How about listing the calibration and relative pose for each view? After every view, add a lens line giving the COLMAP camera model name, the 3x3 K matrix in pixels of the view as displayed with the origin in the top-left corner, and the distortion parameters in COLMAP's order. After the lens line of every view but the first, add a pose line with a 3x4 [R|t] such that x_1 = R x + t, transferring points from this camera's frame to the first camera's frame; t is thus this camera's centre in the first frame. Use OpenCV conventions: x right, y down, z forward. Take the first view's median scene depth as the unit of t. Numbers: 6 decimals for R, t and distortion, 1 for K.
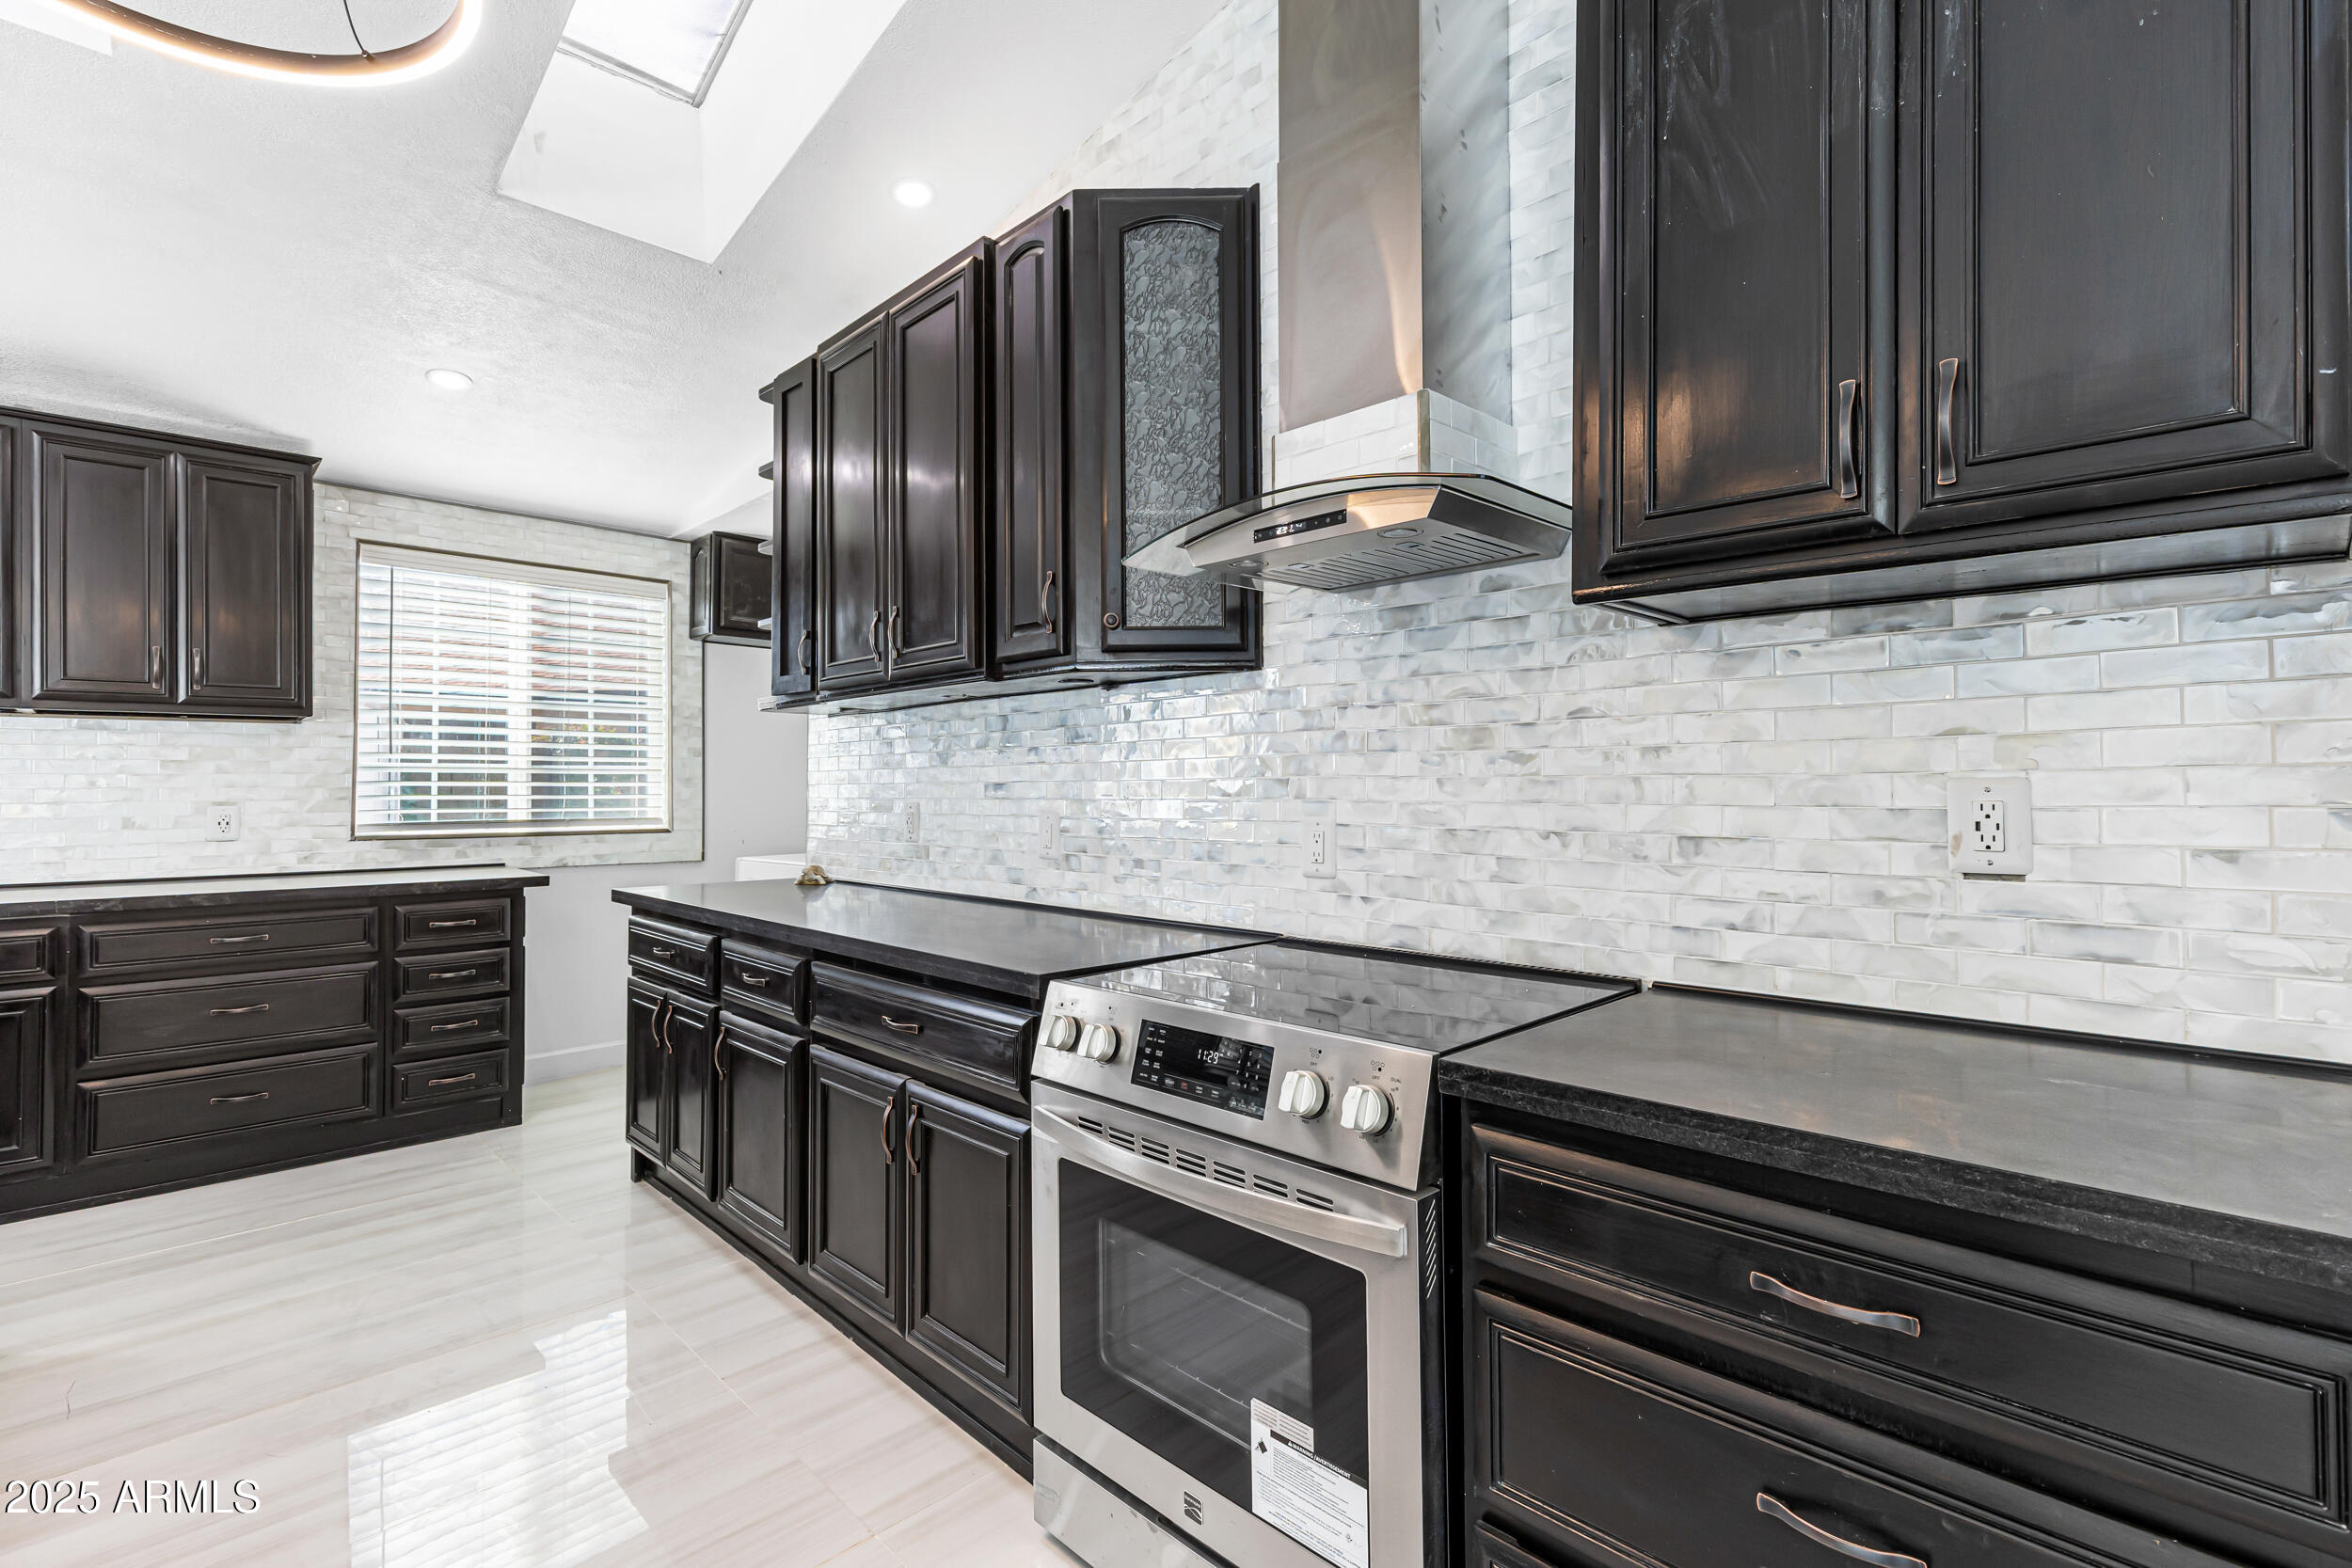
lens RADIAL K [[1078.5, 0, 1182.5], [0, 1078.5, 784.2], [0, 0, 1]] dist [0.002759, 0.000151]
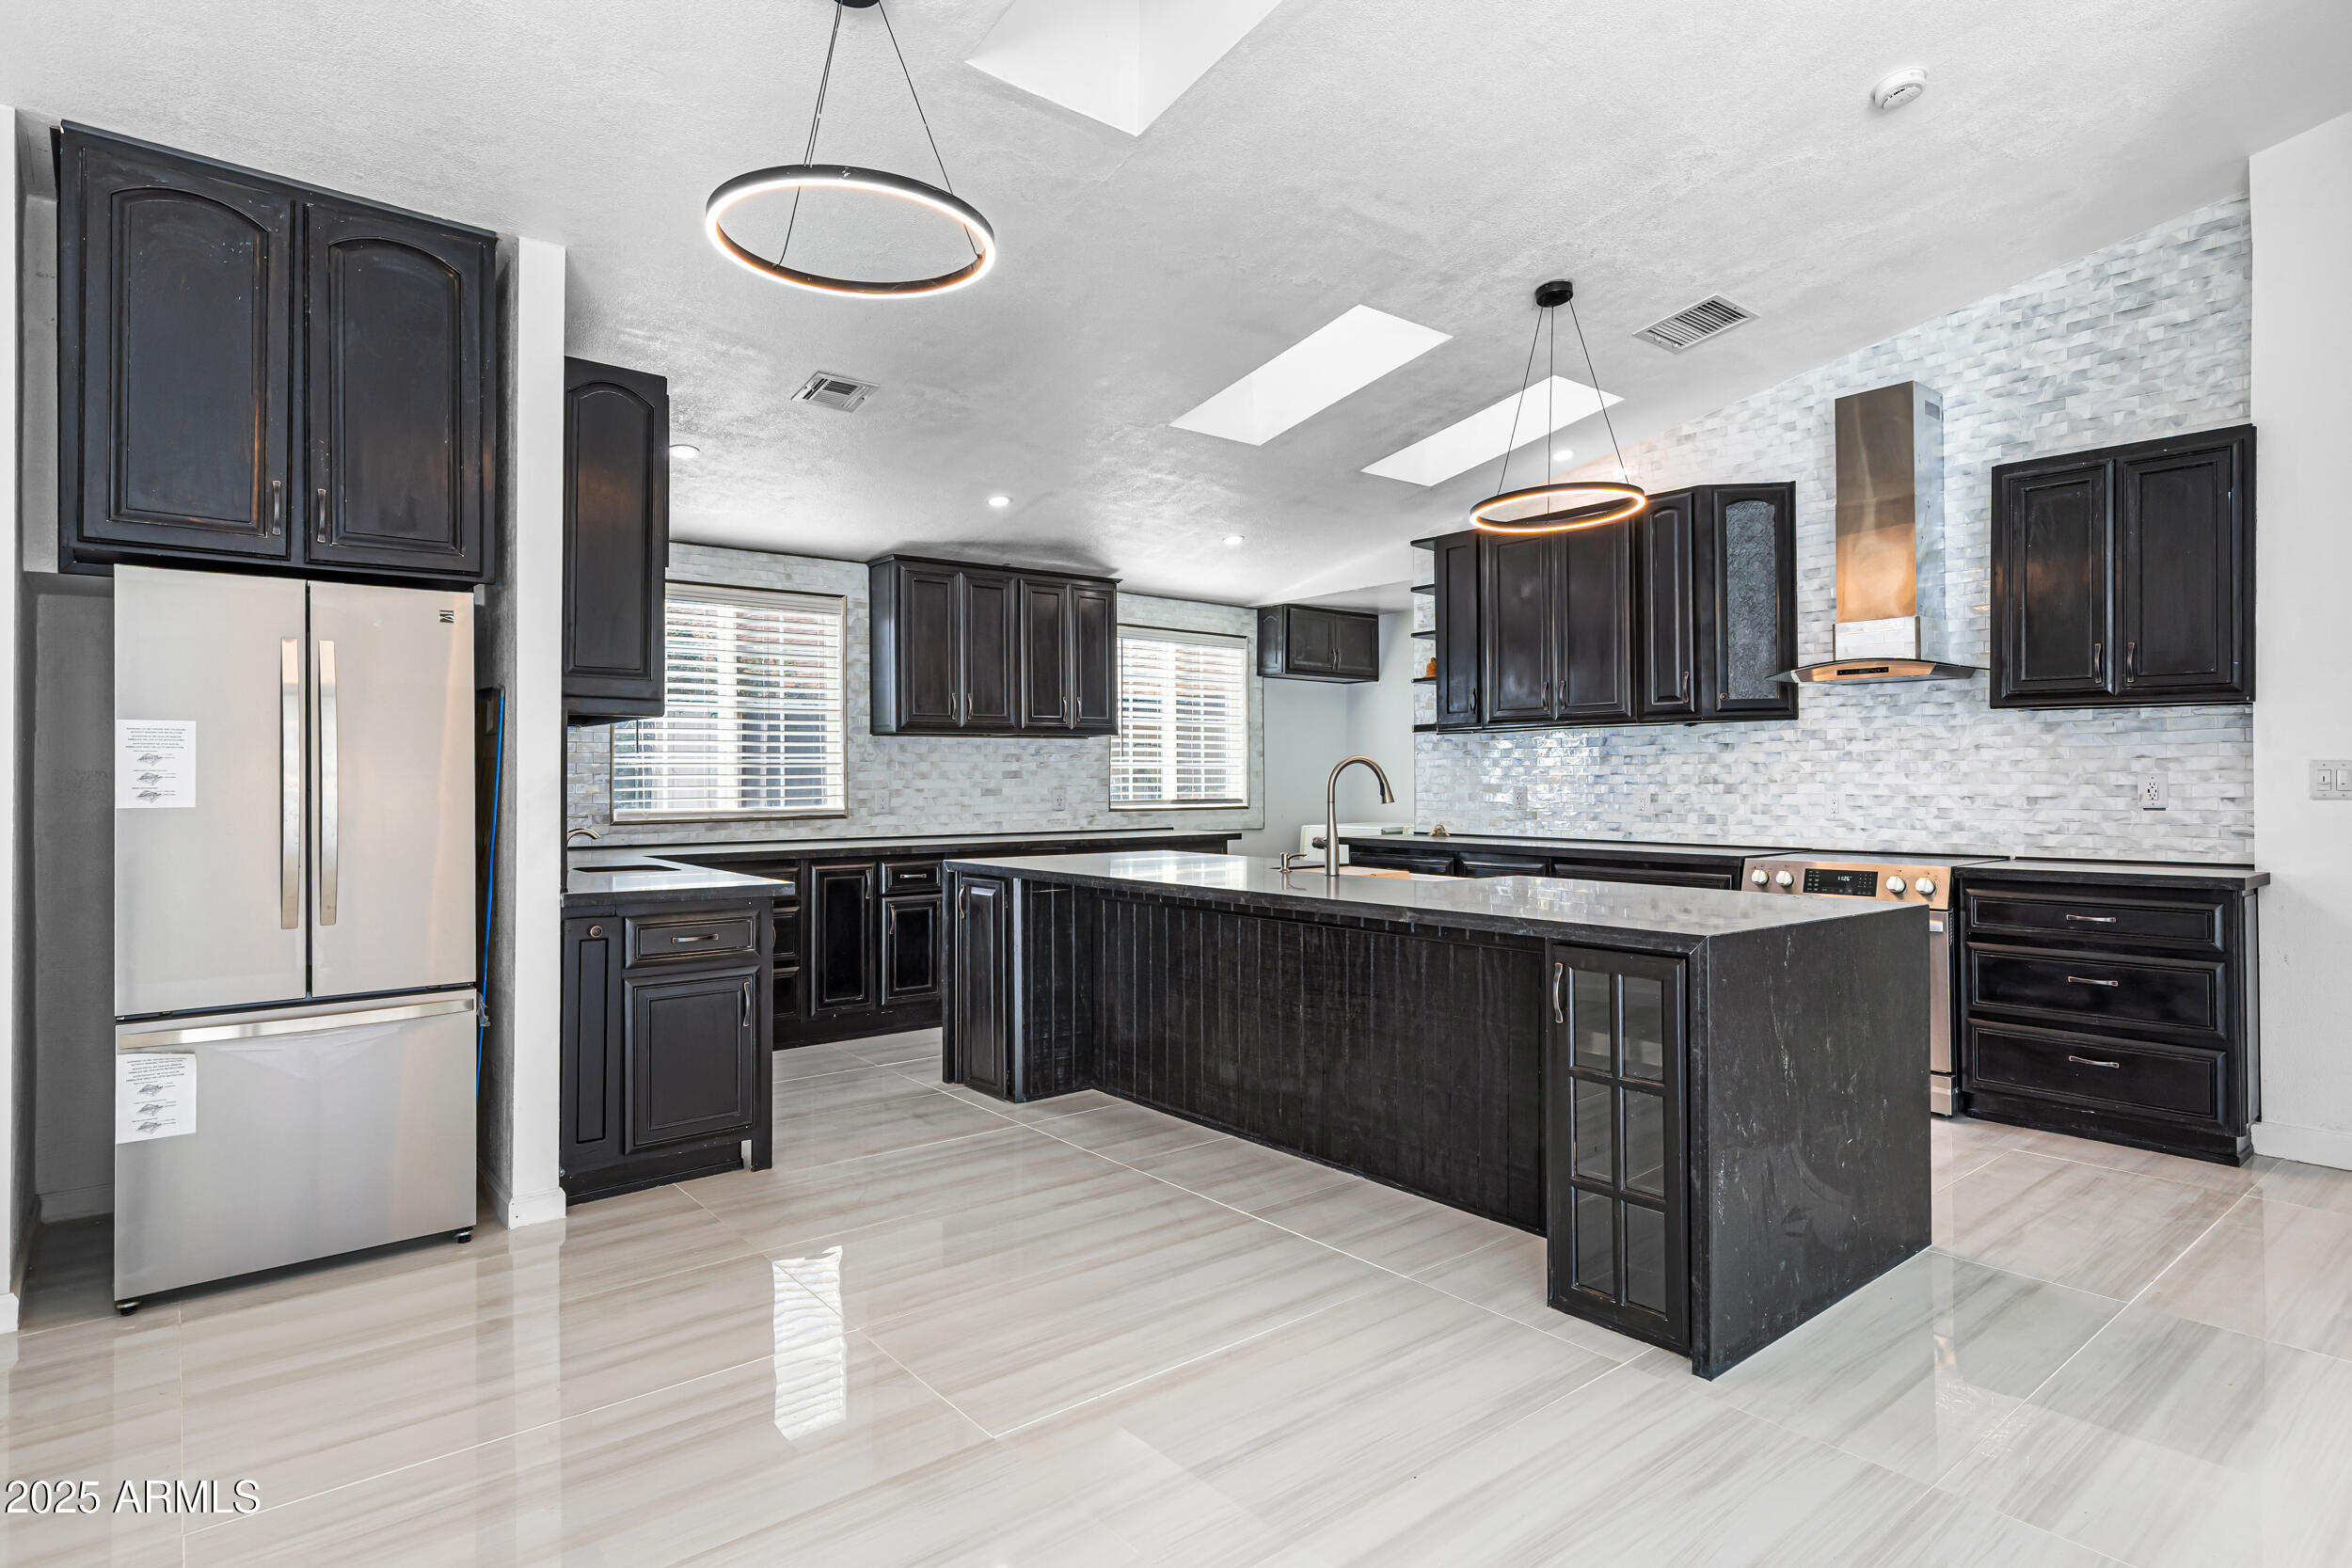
lens RADIAL K [[1265.0, 0, 1168.4], [0, 1265.0, 779.3], [0, 0, 1]] dist [-0.002688, 0.000387]
pose [[0.995796, 0.002161, -0.091574, -1.049443], [-0.002223, 0.999997, -0.000569, 0.011996], [0.091573, 0.000771, 0.995798, -1.753398]]
